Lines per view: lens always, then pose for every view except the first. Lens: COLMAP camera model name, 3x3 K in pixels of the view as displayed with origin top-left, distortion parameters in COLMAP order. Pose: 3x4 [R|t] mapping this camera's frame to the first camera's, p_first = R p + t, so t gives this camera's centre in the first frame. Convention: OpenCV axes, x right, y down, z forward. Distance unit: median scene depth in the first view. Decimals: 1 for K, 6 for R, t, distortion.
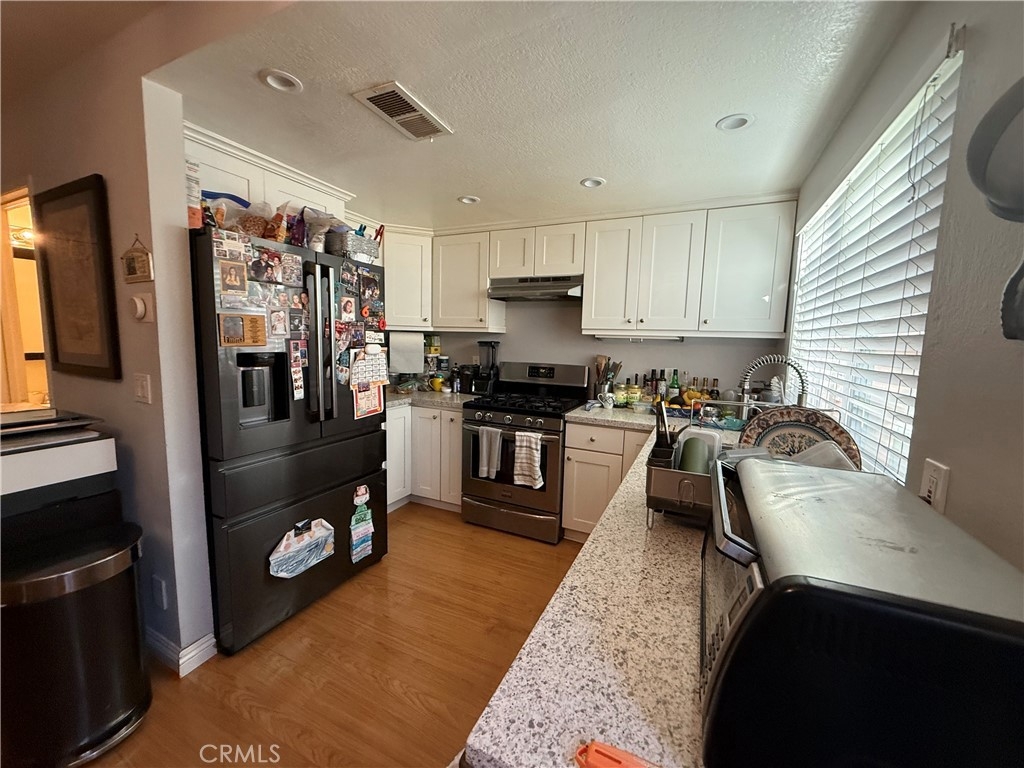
lens RADIAL K [[408.9, 0, 504.9], [0, 408.9, 383.0], [0, 0, 1]] dist [-0.000265, 0.000444]
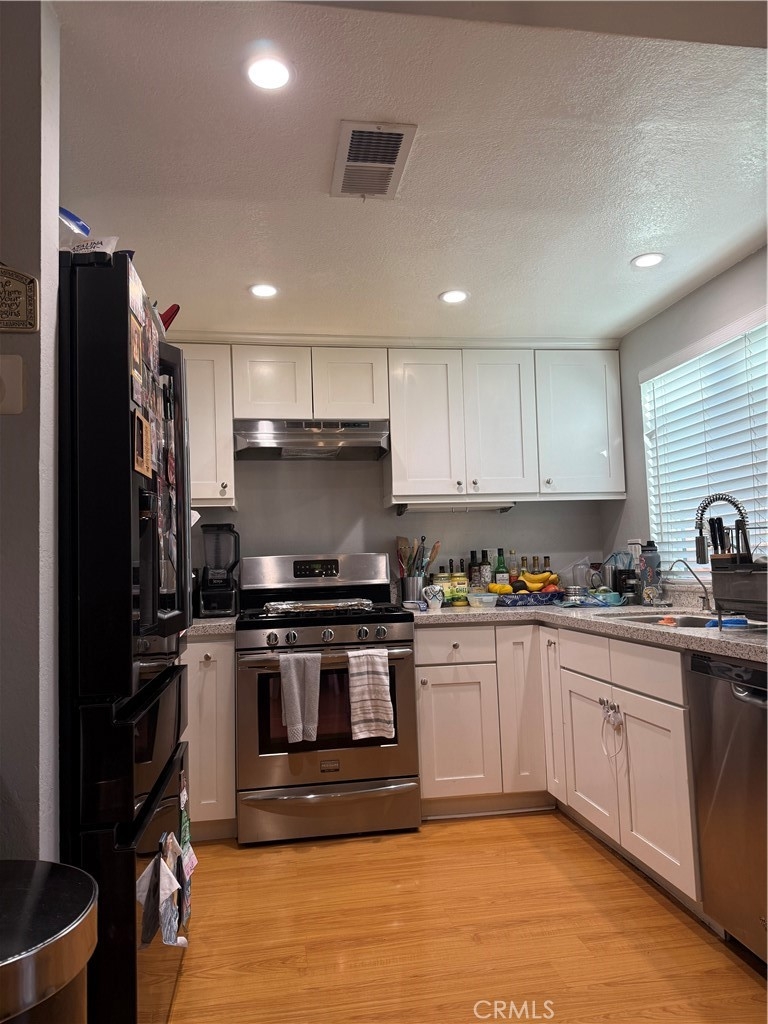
lens RADIAL K [[720.4, 0, 377.9], [0, 720.4, 515.6], [0, 0, 1]] dist [0.048546, -0.063207]
pose [[0.815515, -0.010376, 0.578643, -0.566708], [0.116668, 0.982260, -0.146813, 0.081110], [-0.566854, 0.187237, 0.802258, 0.051077]]
